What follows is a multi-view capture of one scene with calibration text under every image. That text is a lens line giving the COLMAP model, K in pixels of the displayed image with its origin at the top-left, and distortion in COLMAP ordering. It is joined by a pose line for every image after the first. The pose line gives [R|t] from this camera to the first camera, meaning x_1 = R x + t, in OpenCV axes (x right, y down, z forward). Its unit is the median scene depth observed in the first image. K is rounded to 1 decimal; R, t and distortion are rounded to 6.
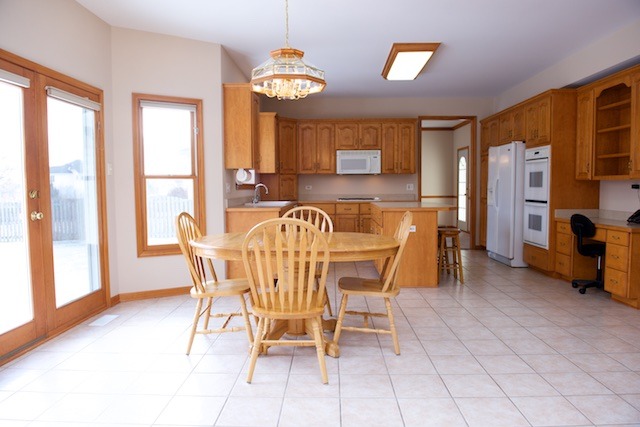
lens RADIAL K [[436.1, 0, 320.0], [0, 436.1, 213.5], [0, 0, 1]] dist [-0.045010, 0.000489]
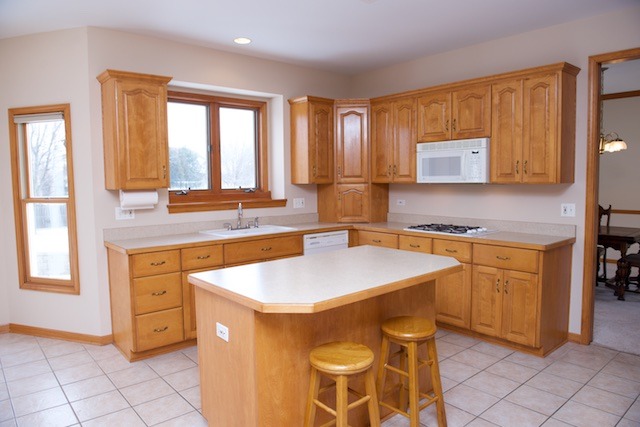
lens RADIAL K [[436.1, 0, 320.0], [0, 436.1, 213.5], [0, 0, 1]] dist [-0.045010, 0.000489]
pose [[0.671026, 0.057158, -0.739227, 0.390815], [-0.037504, 0.998364, 0.043151, -0.070890], [0.740485, -0.001231, 0.672072, 0.509732]]
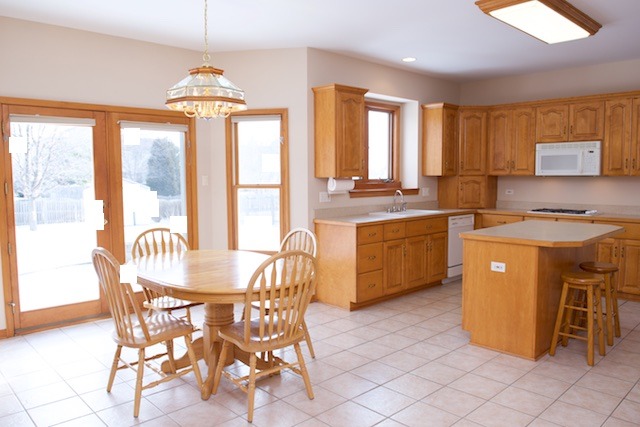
lens RADIAL K [[479.4, 0, 320.0], [0, 479.4, 213.5], [0, 0, 1]] dist [-0.051619, -0.002130]
pose [[0.709753, 0.059274, -0.701952, 0.348930], [-0.042150, 0.998242, 0.041674, -0.045239], [0.703188, 0.000009, 0.711004, 0.174781]]
